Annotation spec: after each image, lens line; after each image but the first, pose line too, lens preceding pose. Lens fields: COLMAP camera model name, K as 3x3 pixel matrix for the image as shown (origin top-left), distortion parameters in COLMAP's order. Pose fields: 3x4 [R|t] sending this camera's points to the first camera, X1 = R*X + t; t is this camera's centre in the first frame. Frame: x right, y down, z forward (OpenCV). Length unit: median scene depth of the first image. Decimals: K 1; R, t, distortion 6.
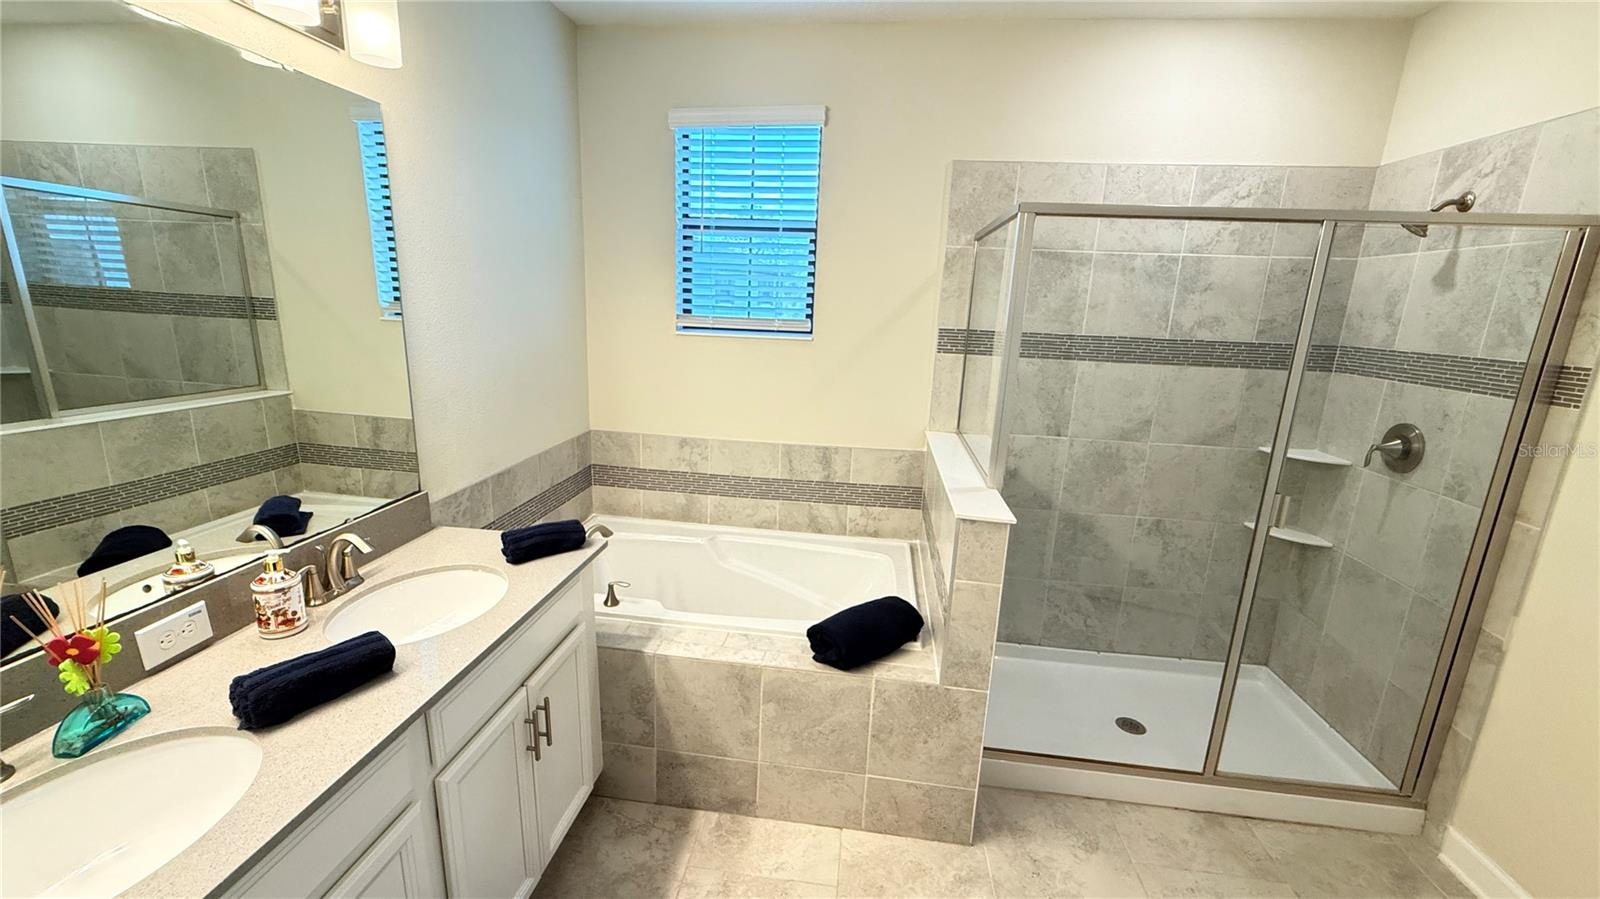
lens RADIAL K [[637.2, 0, 799.5], [0, 637.2, 454.1], [0, 0, 1]] dist [-0.002009, 0.000680]
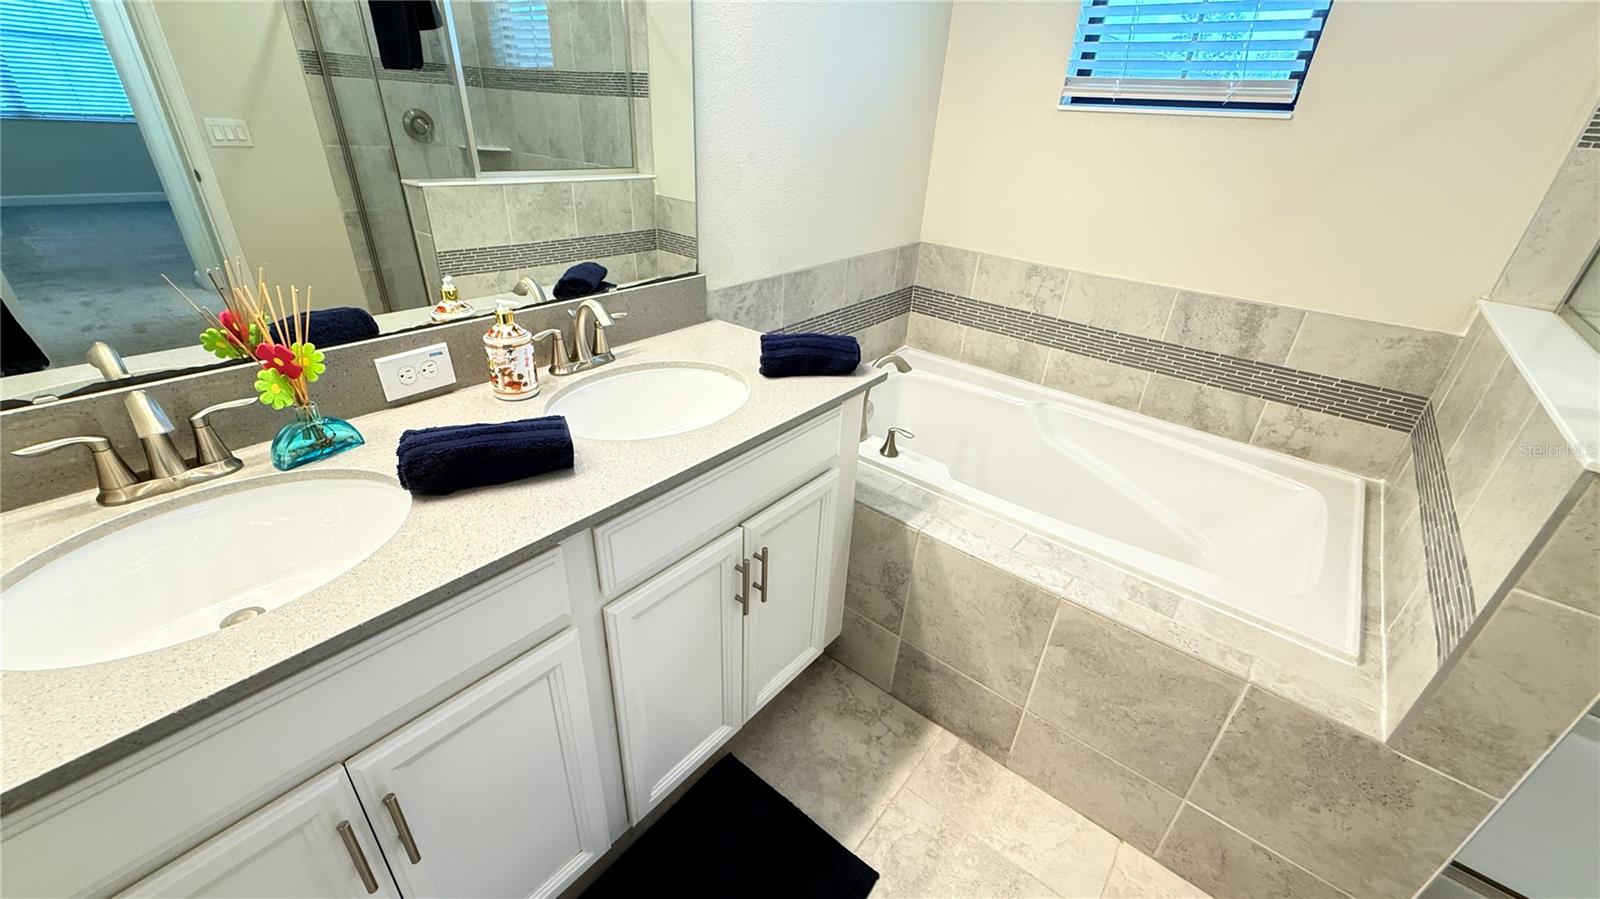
lens RADIAL K [[637.2, 0, 793.9], [0, 637.2, 455.4], [0, 0, 1]] dist [-0.002009, 0.000680]
pose [[0.843783, 0.254932, -0.472272, -0.015388], [-0.139484, 0.953909, 0.265710, 0.041572], [0.518242, -0.158327, 0.840451, 0.274643]]
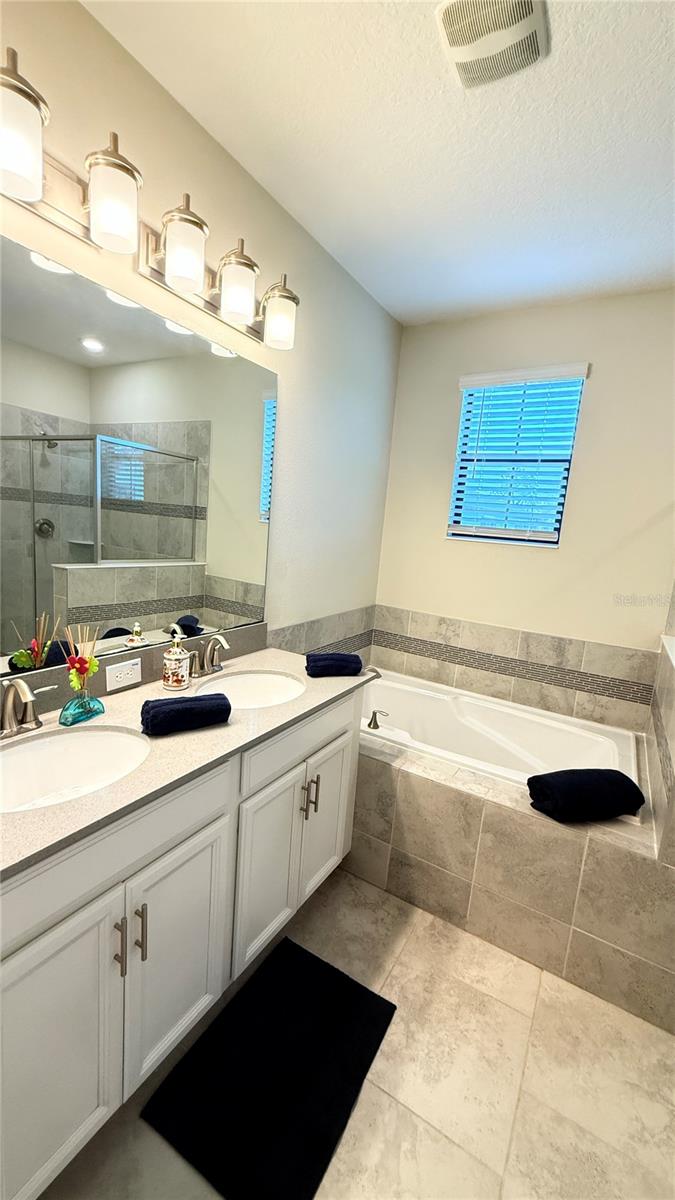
lens RADIAL K [[477.9, 0, 338.3], [0, 477.9, 598.9], [0, 0, 1]] dist [-0.002009, 0.000680]
pose [[0.914737, 0.096069, -0.392463, 0.005450], [-0.137498, 0.987364, -0.078782, 0.063293], [0.379936, 0.126028, 0.916387, 0.021919]]
